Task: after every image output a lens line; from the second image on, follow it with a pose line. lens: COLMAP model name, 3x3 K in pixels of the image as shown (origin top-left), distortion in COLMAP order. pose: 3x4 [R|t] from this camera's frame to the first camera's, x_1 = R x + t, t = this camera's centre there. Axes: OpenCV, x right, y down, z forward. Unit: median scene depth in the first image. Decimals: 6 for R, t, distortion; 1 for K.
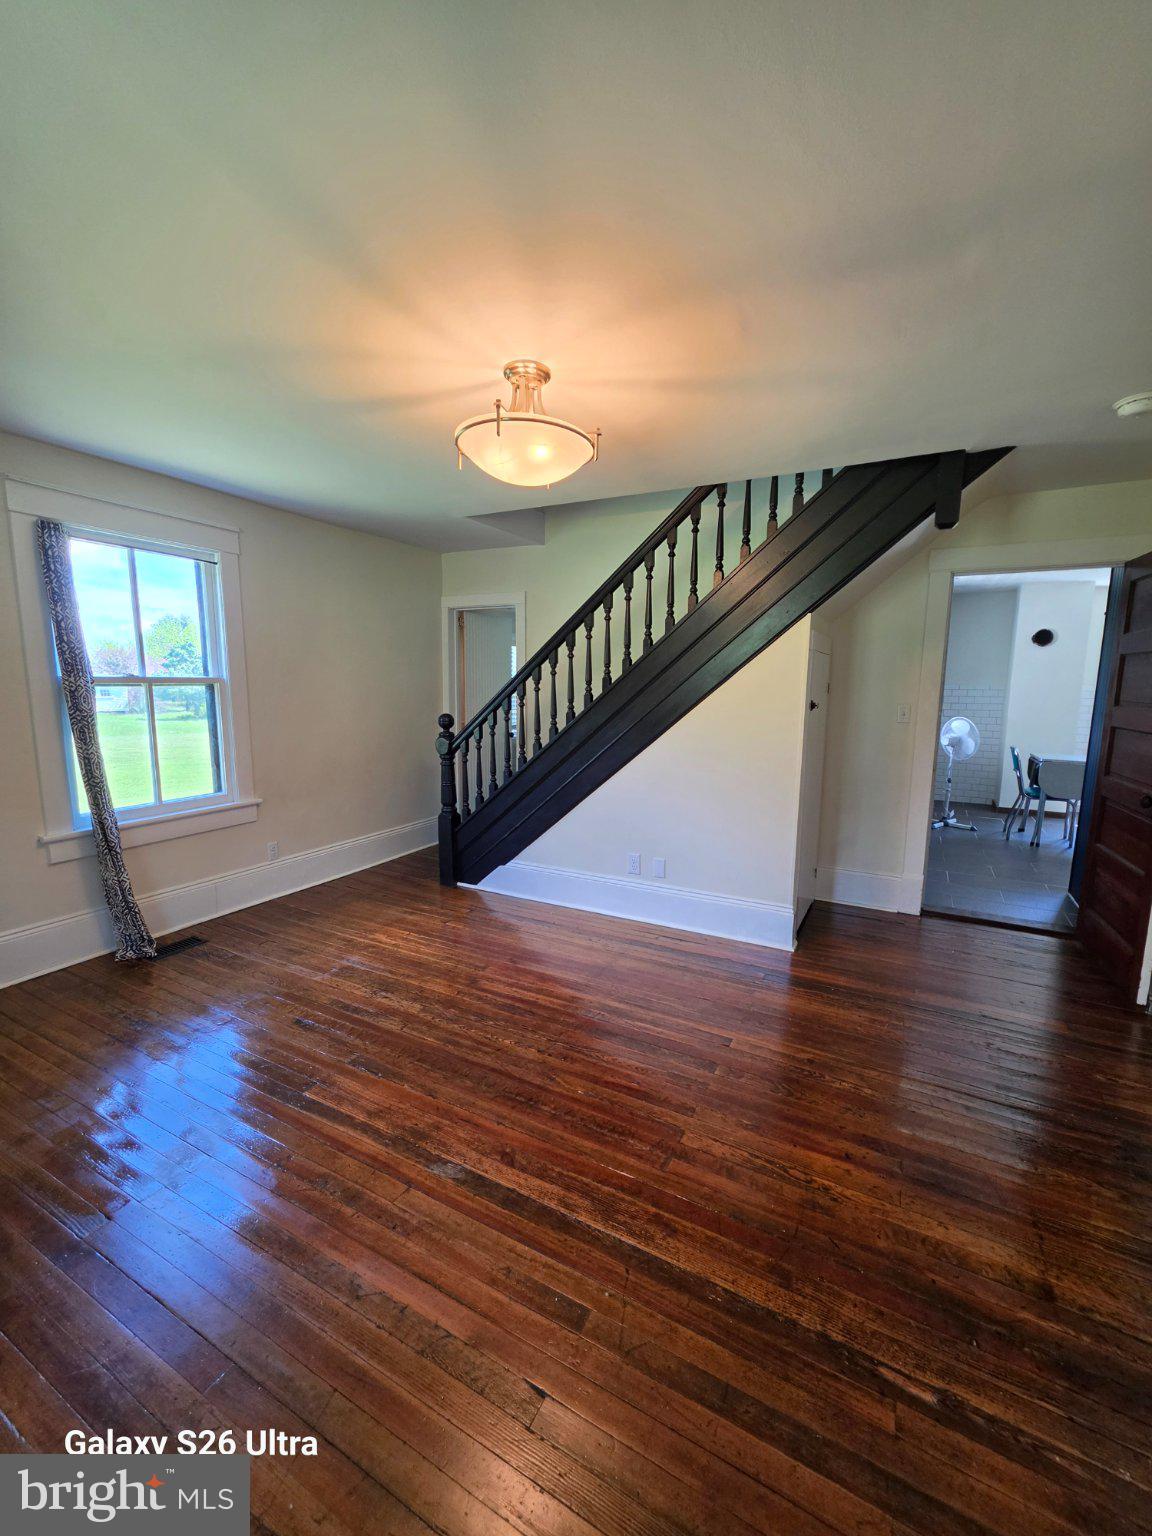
lens RADIAL K [[622.5, 0, 582.5], [0, 622.5, 775.1], [0, 0, 1]] dist [-0.001822, -0.000884]
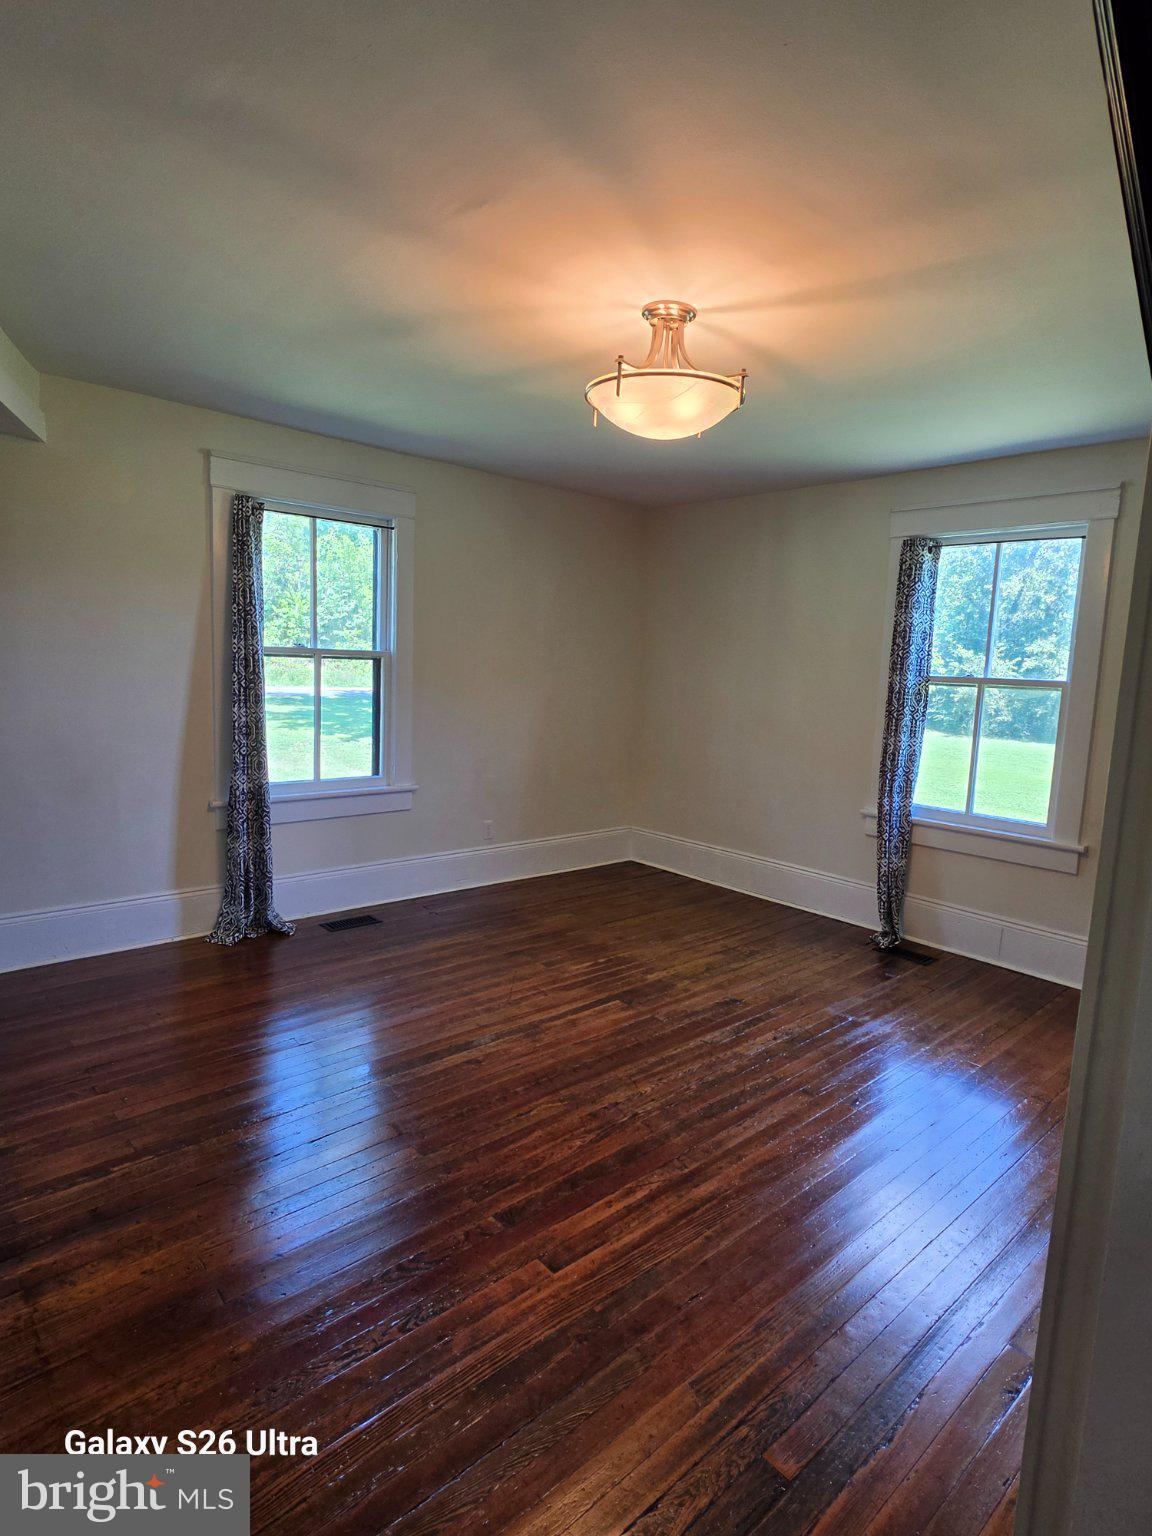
lens RADIAL K [[804.6, 0, 579.3], [0, 804.6, 768.1], [0, 0, 1]] dist [0.003221, 0.001070]
pose [[-0.346069, 0.096864, -0.933195, 0.844133], [-0.176503, 0.970175, 0.166157, -0.156225], [0.921457, 0.222213, -0.318651, 1.095241]]
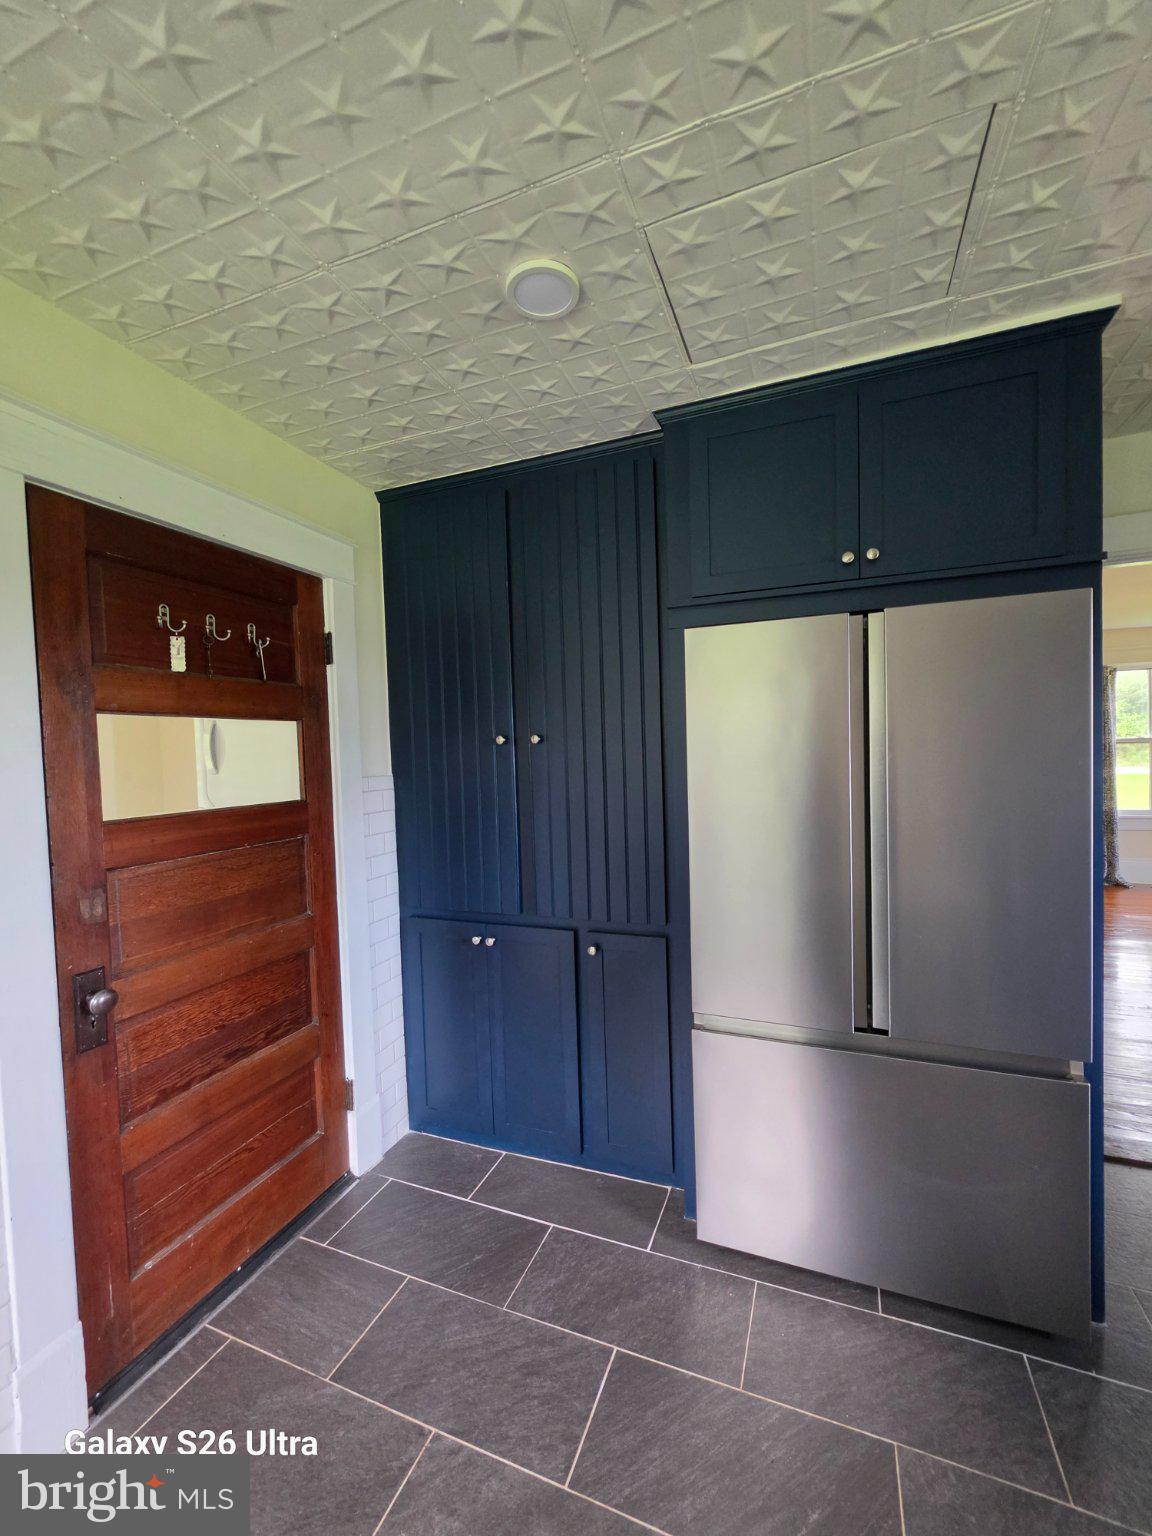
lens RADIAL K [[622.5, 0, 582.5], [0, 622.5, 768.9], [0, 0, 1]] dist [-0.001822, -0.000884]
pose [[-0.991640, 0.017759, -0.127804, 1.394172], [-0.005646, 0.983563, 0.180474, -0.248477], [0.128908, 0.179687, -0.975241, 1.592840]]
